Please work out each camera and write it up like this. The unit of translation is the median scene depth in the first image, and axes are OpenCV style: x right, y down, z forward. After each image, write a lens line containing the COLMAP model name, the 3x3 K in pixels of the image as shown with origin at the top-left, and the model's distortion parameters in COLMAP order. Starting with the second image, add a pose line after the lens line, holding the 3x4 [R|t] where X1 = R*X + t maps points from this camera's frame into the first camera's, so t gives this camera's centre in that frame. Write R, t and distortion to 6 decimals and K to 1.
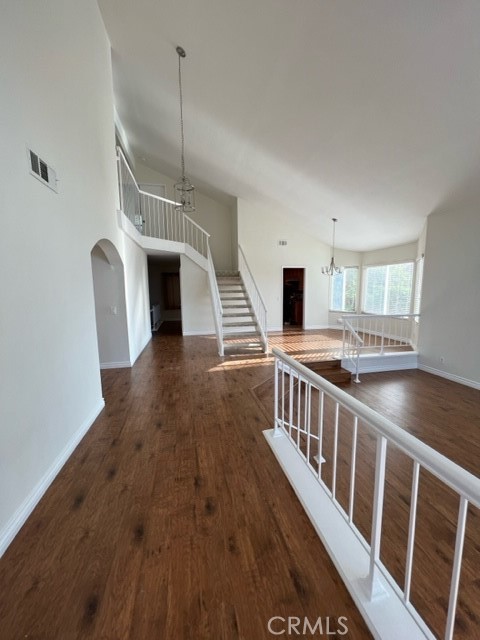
lens RADIAL K [[260.2, 0, 240.5], [0, 260.2, 321.1], [0, 0, 1]] dist [0.004037, 0.000397]
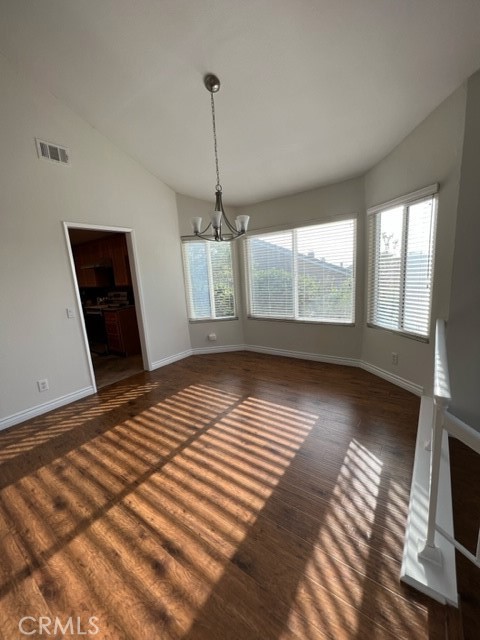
lens RADIAL K [[260.2, 0, 238.5], [0, 260.2, 315.5], [0, 0, 1]] dist [0.004037, 0.000397]
pose [[0.723811, -0.165798, 0.669783, 0.074894], [0.143147, 0.985665, 0.089296, -0.087456], [-0.674987, 0.031244, 0.737168, 0.592857]]
